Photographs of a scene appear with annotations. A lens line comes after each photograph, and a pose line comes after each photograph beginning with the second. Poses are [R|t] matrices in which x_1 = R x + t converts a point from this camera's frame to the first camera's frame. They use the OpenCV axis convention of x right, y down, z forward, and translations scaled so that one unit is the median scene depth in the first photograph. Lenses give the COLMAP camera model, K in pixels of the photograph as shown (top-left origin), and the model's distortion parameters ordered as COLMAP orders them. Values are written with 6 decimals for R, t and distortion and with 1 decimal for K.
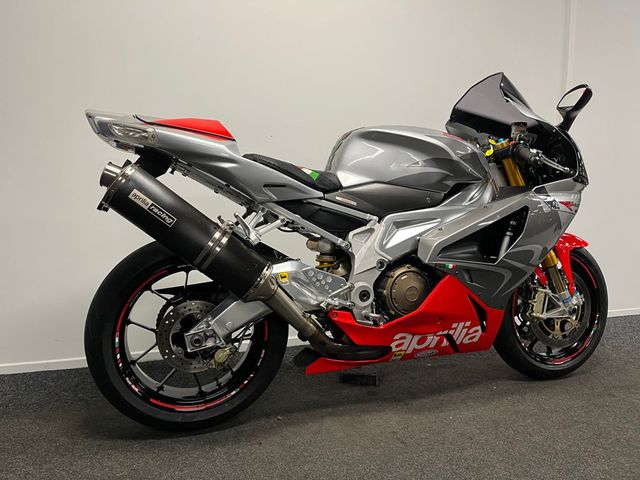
lens RADIAL K [[484.7, 0, 320.3], [0, 484.7, 240.0], [0, 0, 1]] dist [0.051268, -0.061538]
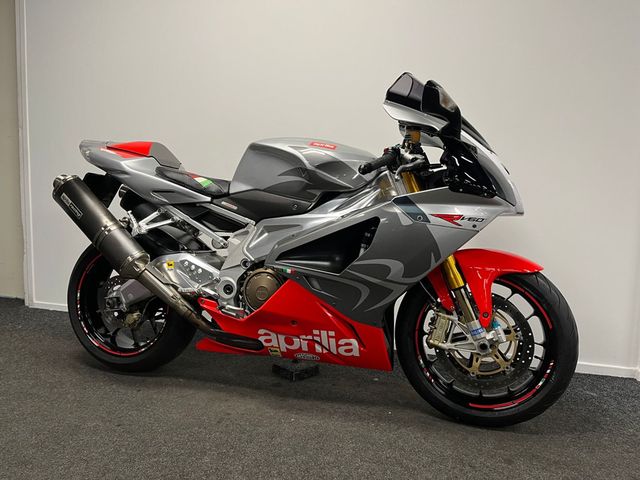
lens RADIAL K [[484.7, 0, 320.1], [0, 484.7, 239.4], [0, 0, 1]] dist [0.051268, -0.061538]
pose [[0.814439, 0.068315, -0.576213, 0.899201], [-0.075719, 0.997066, 0.011187, -0.030224], [0.575287, 0.034519, 0.817223, 0.187092]]
